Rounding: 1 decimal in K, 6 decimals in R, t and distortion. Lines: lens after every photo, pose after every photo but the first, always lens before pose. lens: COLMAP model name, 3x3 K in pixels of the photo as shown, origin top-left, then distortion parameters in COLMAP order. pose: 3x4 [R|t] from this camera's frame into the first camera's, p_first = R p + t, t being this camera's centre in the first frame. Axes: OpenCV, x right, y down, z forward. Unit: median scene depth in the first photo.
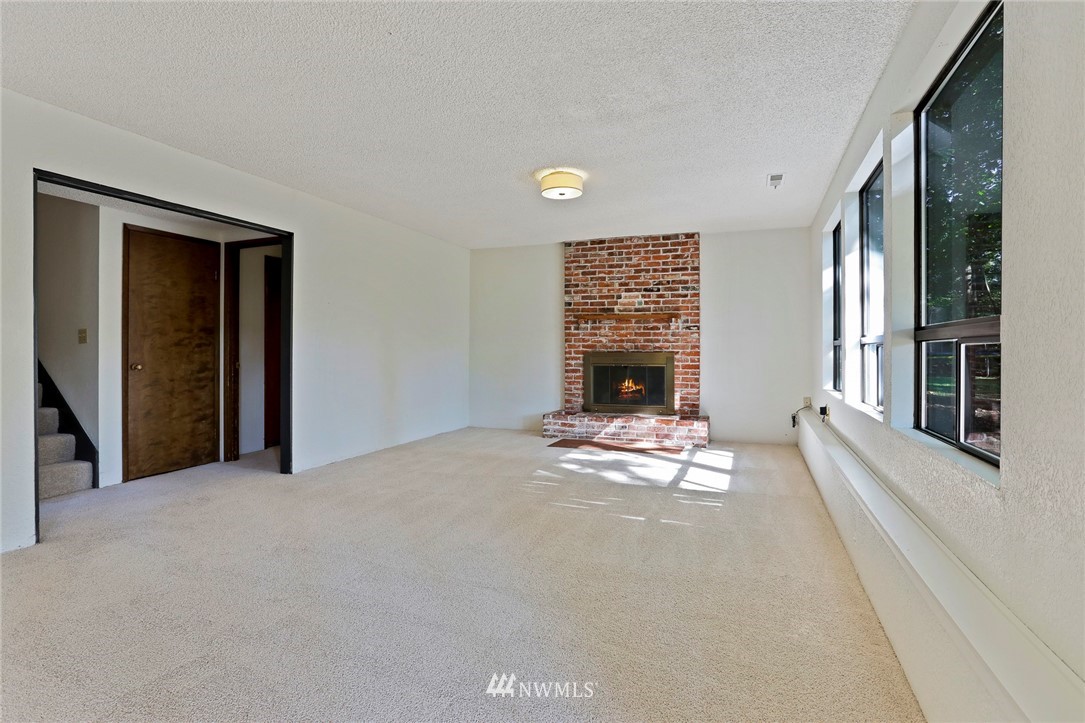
lens RADIAL K [[533.3, 0, 538.6], [0, 533.3, 348.3], [0, 0, 1]] dist [-0.065315, 0.031999]
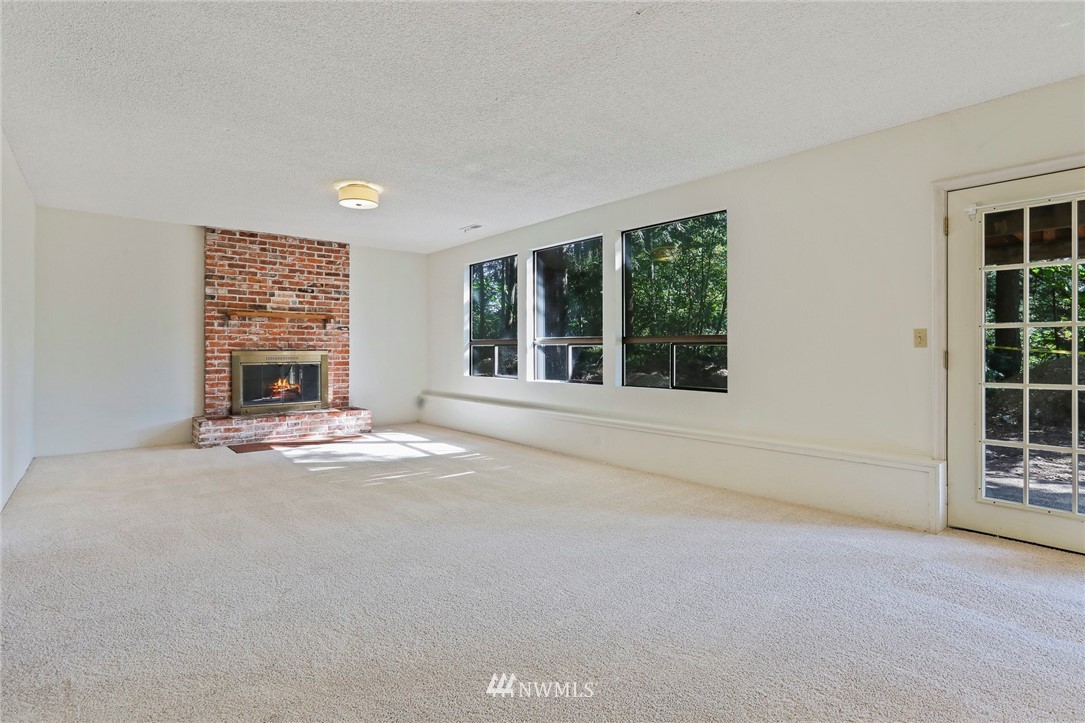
lens RADIAL K [[533.3, 0, 538.6], [0, 533.3, 348.3], [0, 0, 1]] dist [-0.065315, 0.031999]
pose [[0.484093, -0.000546, 0.875016, -0.467243], [-0.001488, 0.999998, 0.001447, 0.000844], [-0.875015, -0.002002, 0.484091, 0.098793]]
